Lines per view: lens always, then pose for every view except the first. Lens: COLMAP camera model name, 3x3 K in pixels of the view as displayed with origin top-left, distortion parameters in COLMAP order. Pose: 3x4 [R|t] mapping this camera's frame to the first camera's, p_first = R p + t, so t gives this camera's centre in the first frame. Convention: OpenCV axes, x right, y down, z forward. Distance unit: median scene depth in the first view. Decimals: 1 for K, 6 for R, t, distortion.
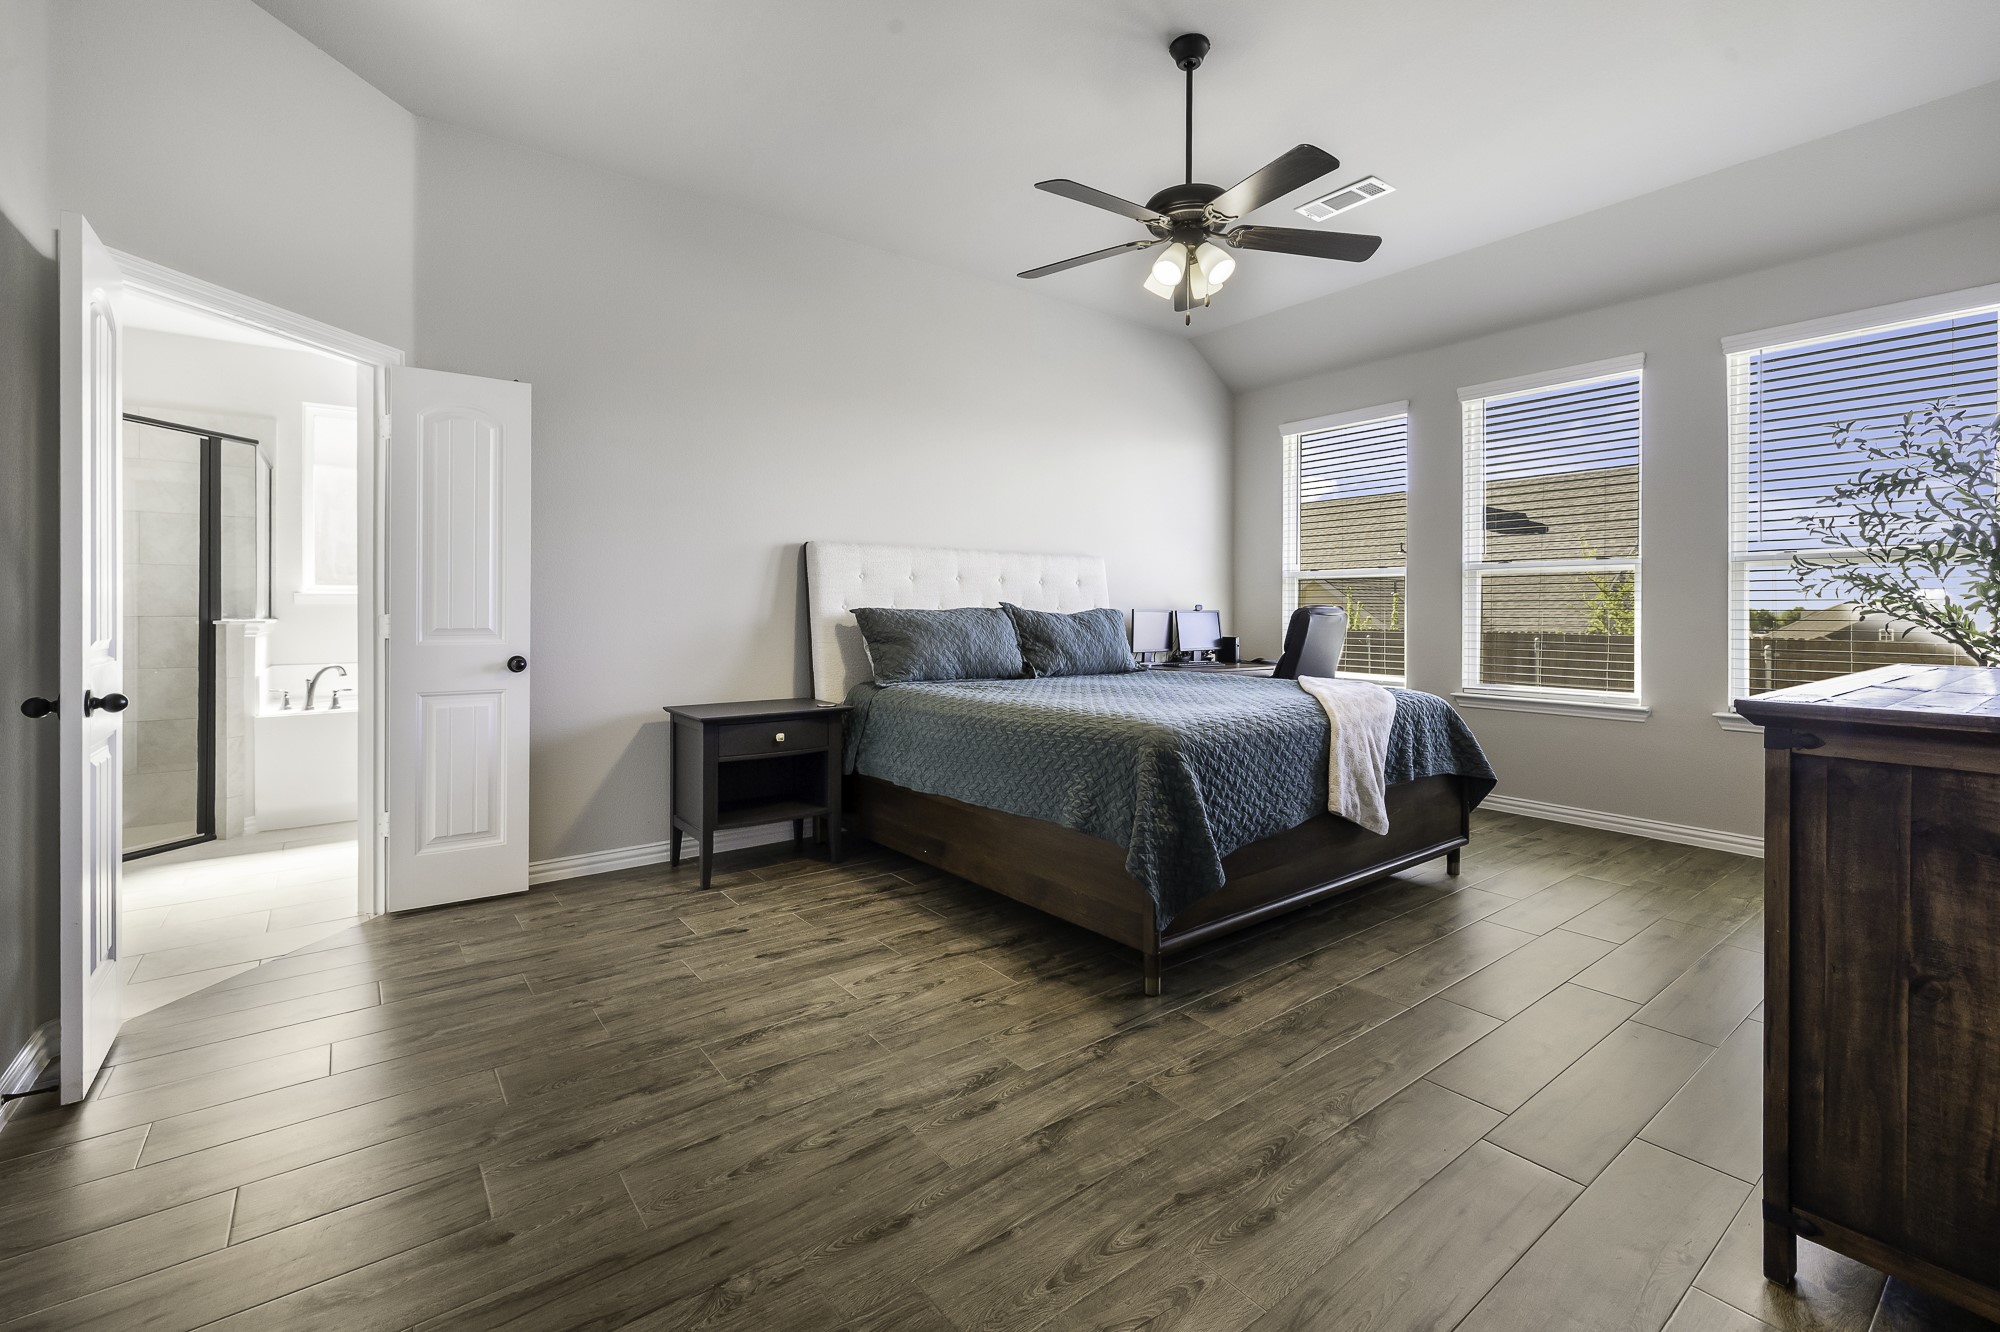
lens RADIAL K [[887.6, 0, 1057.0], [0, 887.6, 613.3], [0, 0, 1]] dist [-0.007335, -0.000330]
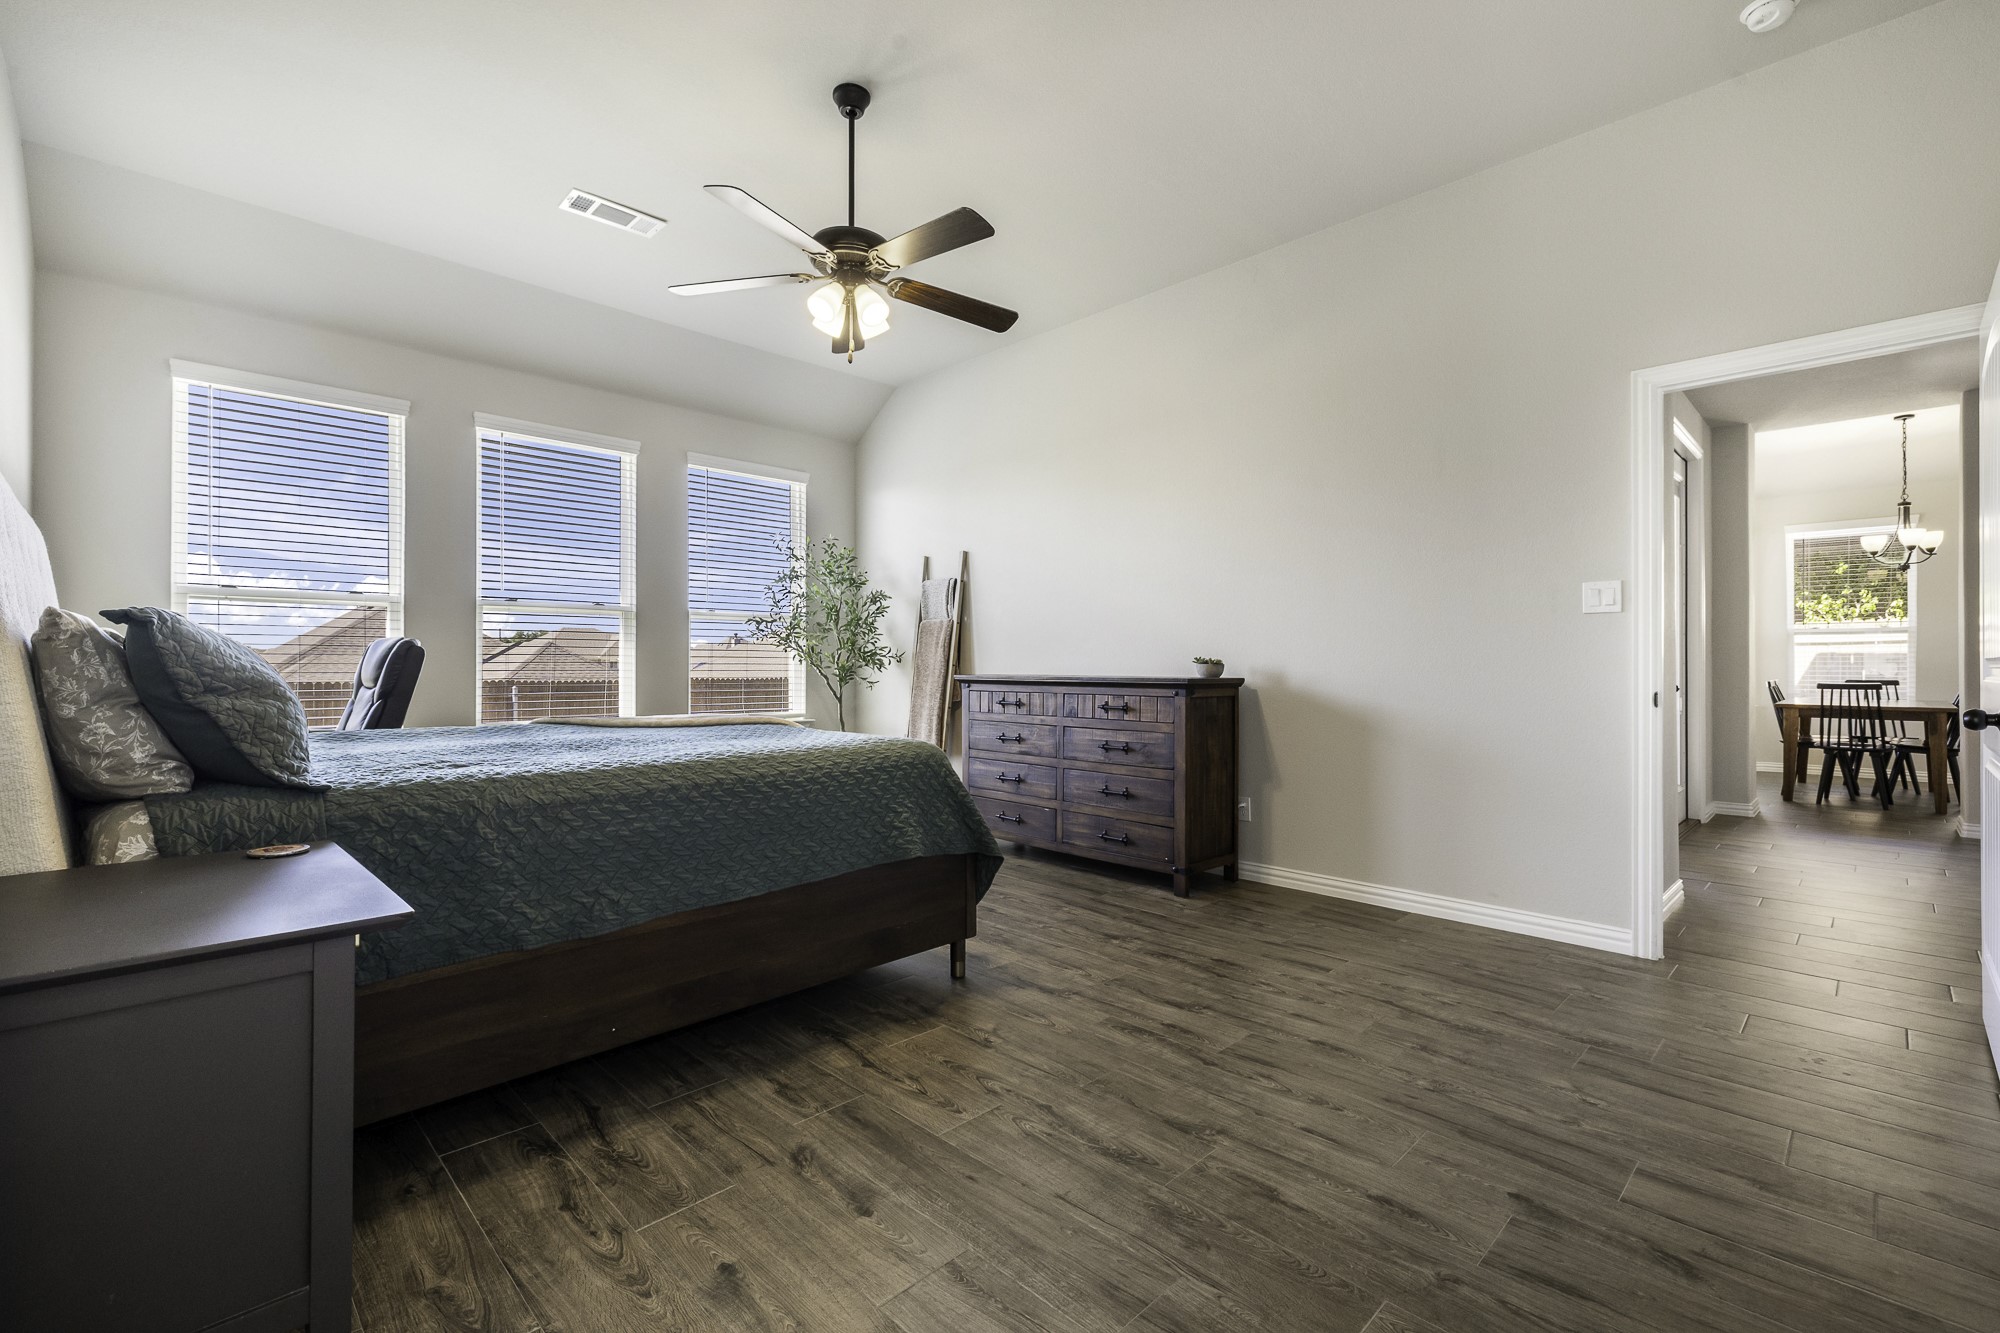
lens RADIAL K [[849.6, 0, 993.1], [0, 849.6, 662.4], [0, 0, 1]] dist [-0.000067, 0.000065]
pose [[-0.088583, 0.000041, 0.996069, -1.068670], [0.001496, 0.999999, 0.000092, 0.031607], [-0.996068, 0.001498, -0.088583, 1.148782]]
